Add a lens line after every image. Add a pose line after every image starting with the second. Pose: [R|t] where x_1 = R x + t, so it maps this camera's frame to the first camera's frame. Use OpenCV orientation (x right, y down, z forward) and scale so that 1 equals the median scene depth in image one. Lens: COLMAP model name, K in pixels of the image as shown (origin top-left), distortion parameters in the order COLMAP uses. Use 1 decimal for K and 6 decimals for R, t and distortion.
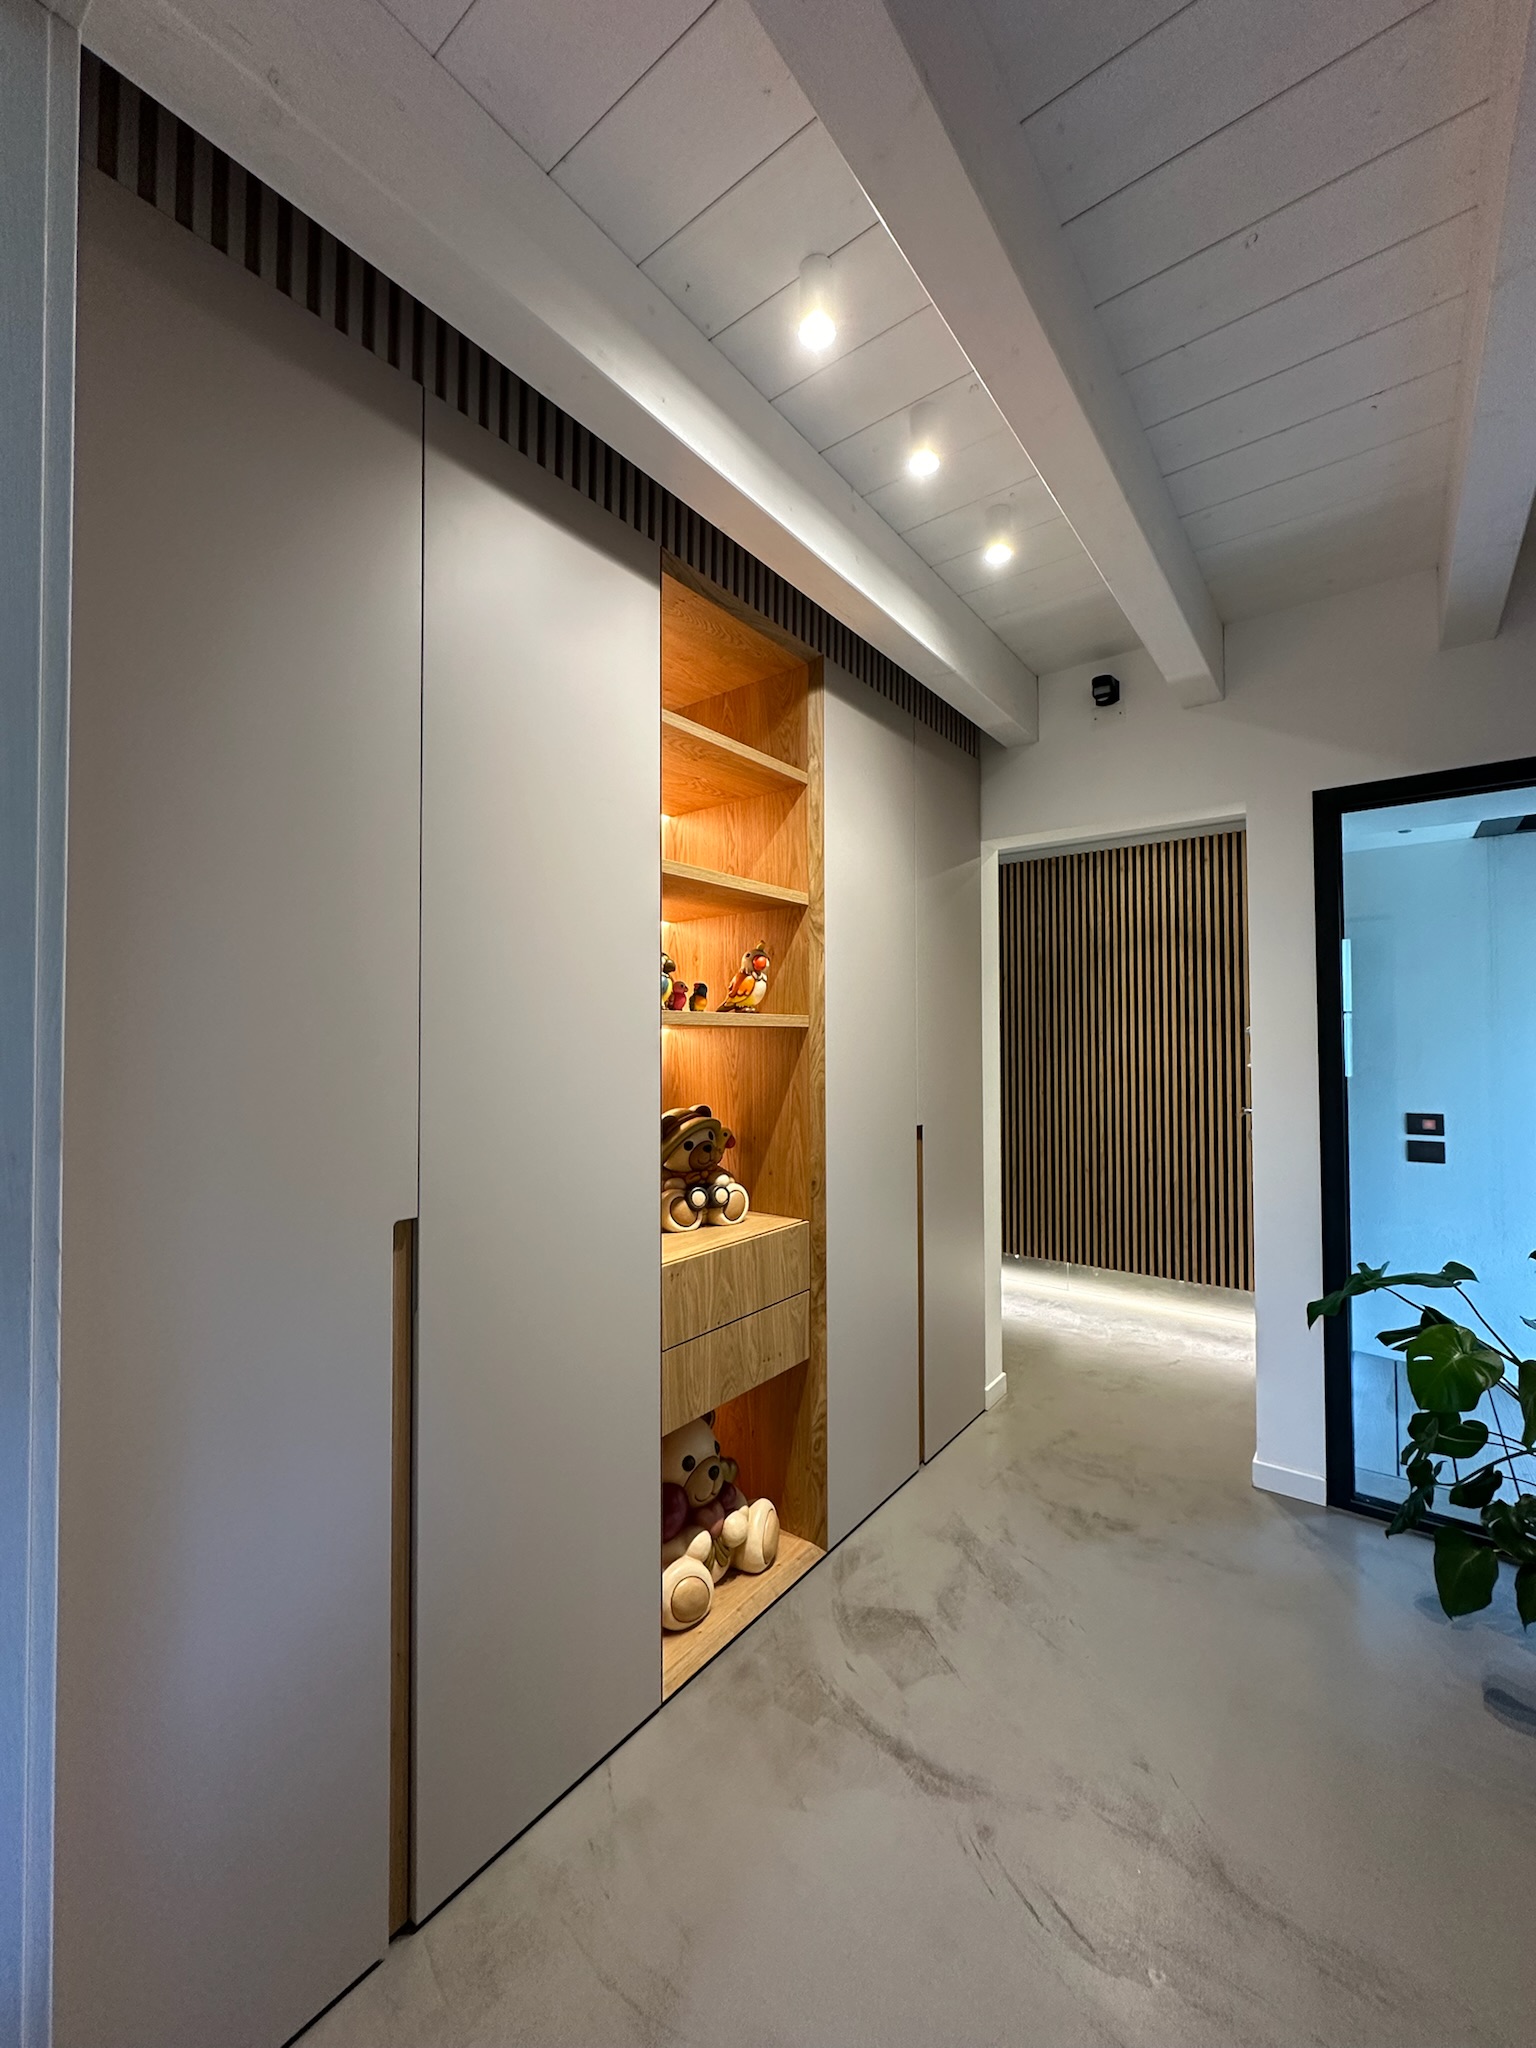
lens RADIAL K [[815.0, 0, 770.2], [0, 815.0, 1023.0], [0, 0, 1]] dist [-0.001549, 0.000569]
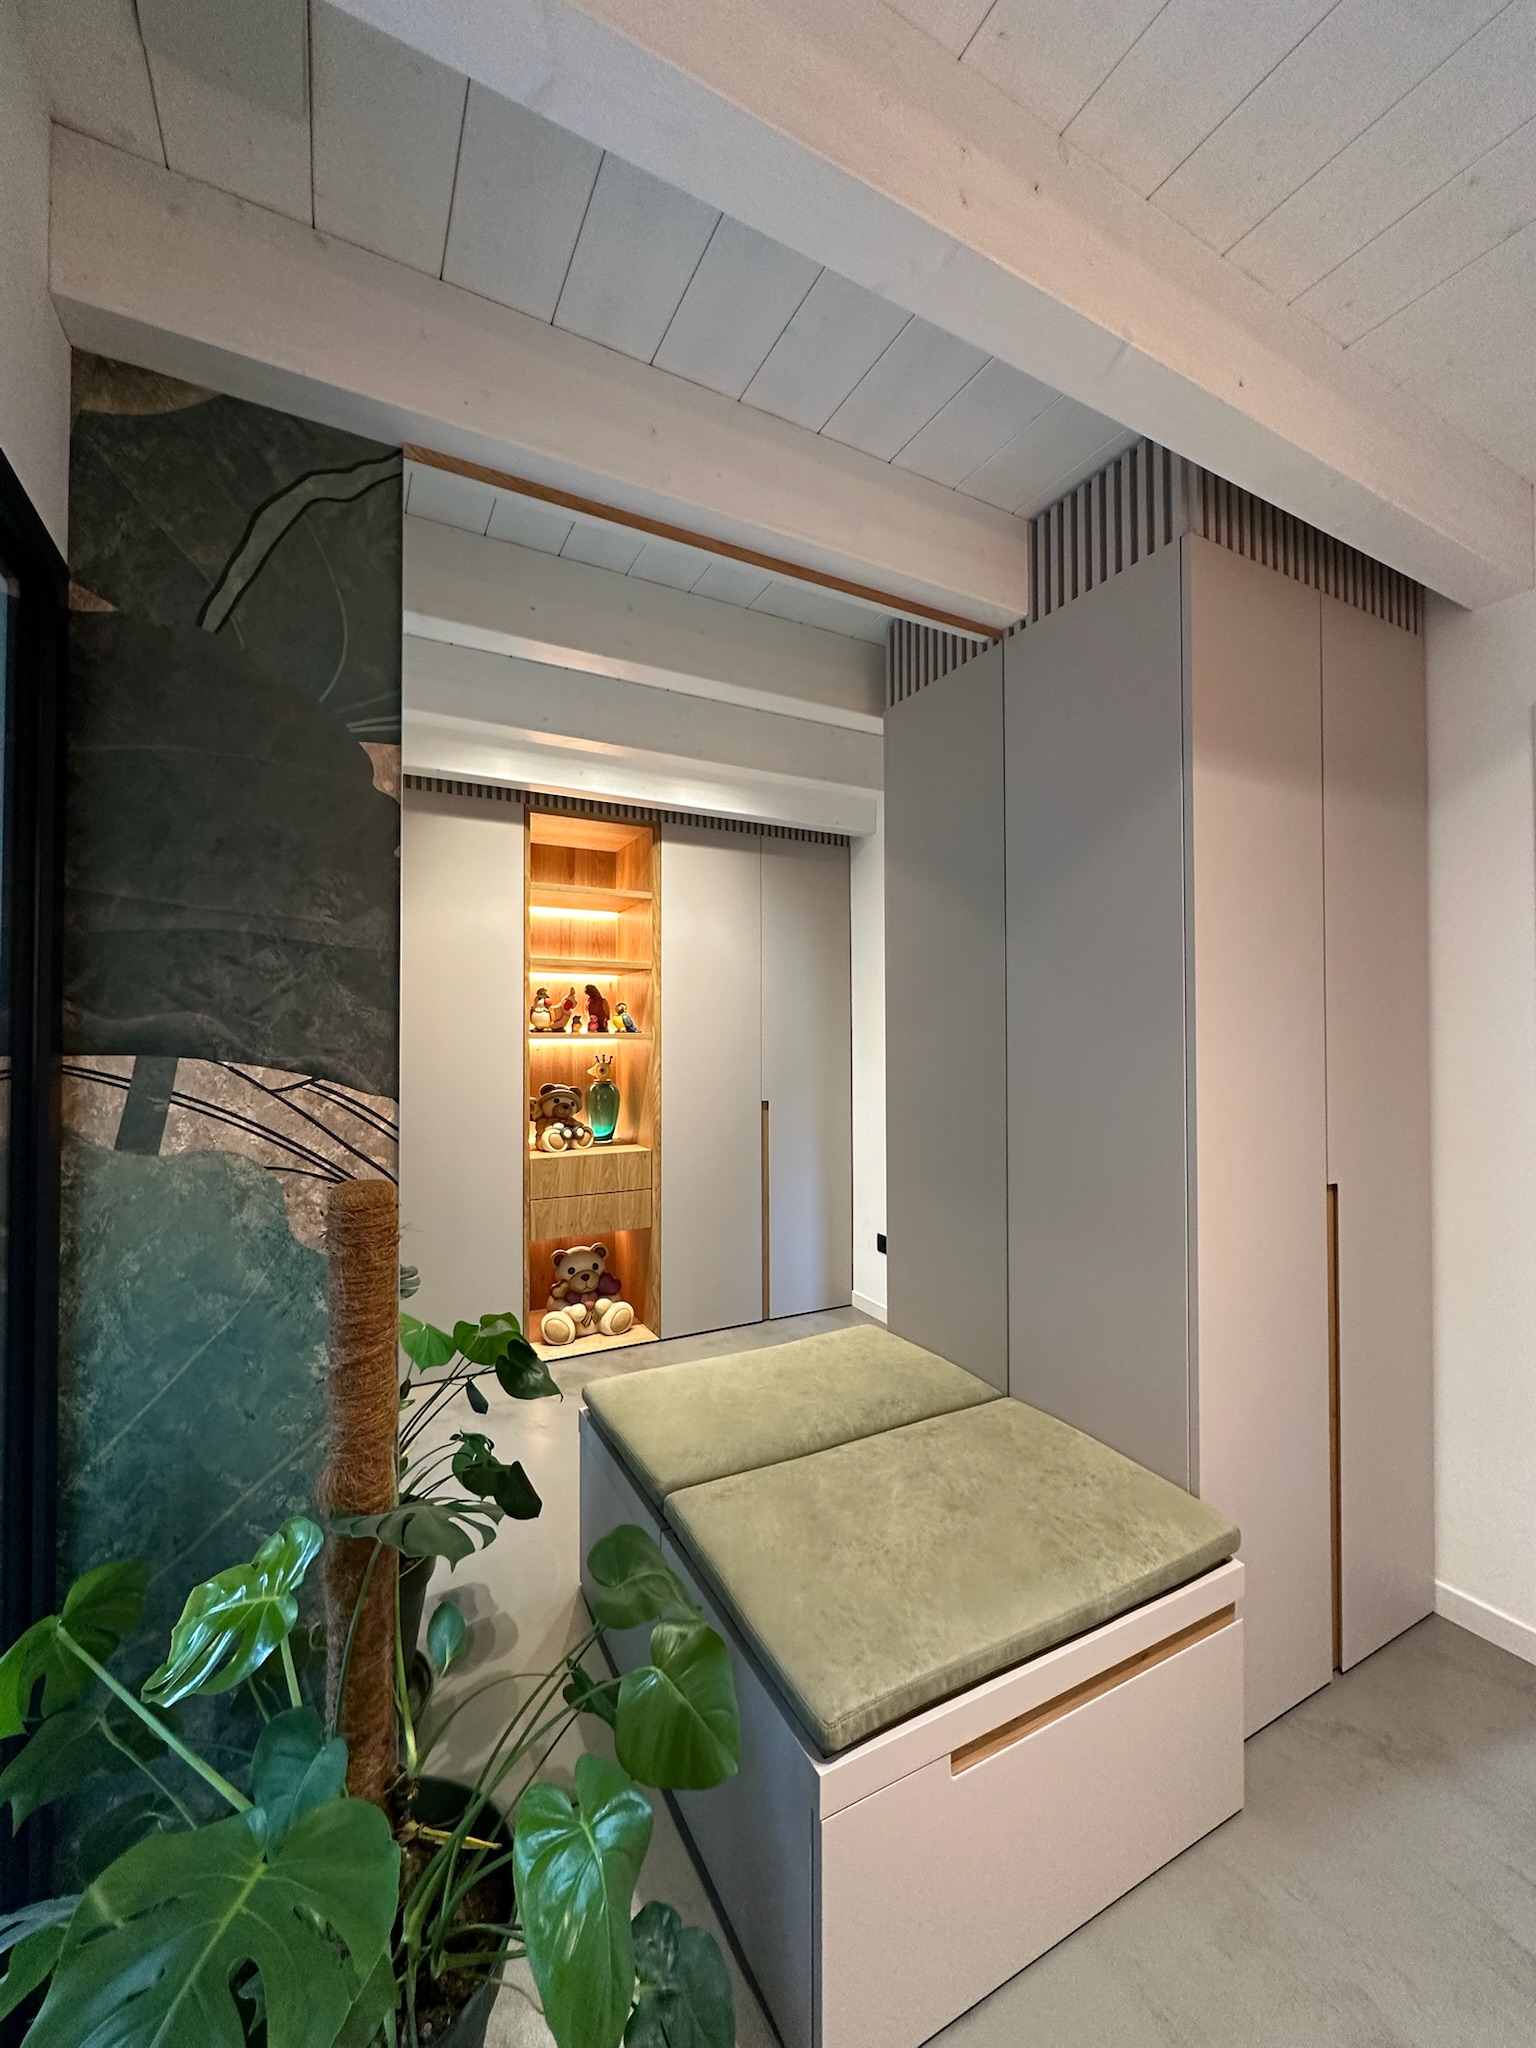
lens RADIAL K [[815.0, 0, 770.2], [0, 815.0, 1023.0], [0, 0, 1]] dist [-0.001549, 0.000569]
pose [[0.912069, -0.002416, -0.410029, 0.990377], [0.004948, 0.999975, 0.005116, -0.035187], [0.410006, -0.006695, 0.912058, -0.485238]]
